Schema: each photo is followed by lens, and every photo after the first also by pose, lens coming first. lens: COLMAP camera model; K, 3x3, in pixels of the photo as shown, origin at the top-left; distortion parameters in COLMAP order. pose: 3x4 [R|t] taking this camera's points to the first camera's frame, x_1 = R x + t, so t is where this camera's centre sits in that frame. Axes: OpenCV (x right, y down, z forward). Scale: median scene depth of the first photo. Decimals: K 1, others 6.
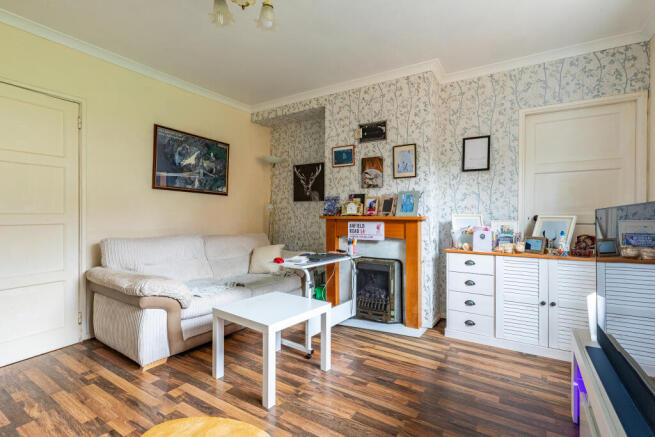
lens RADIAL K [[302.7, 0, 333.5], [0, 302.7, 216.5], [0, 0, 1]] dist [0.002698, 0.000143]
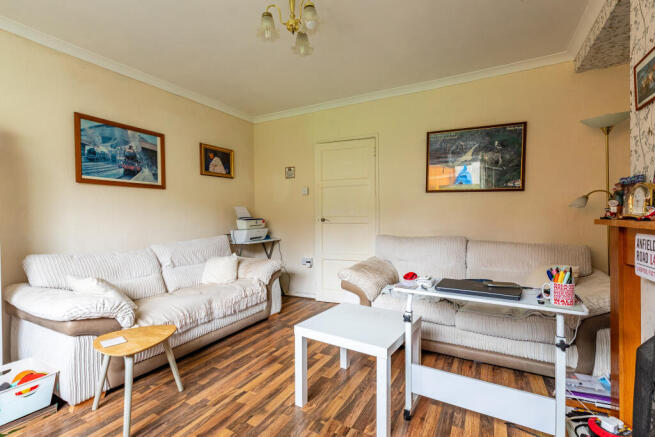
lens RADIAL K [[302.7, 0, 332.3], [0, 302.7, 219.2], [0, 0, 1]] dist [0.002698, 0.000143]
pose [[0.081409, 0.010528, -0.996625, 0.422871], [-0.000102, 0.999944, 0.010555, -0.006695], [0.996681, -0.000758, 0.081406, 0.533674]]
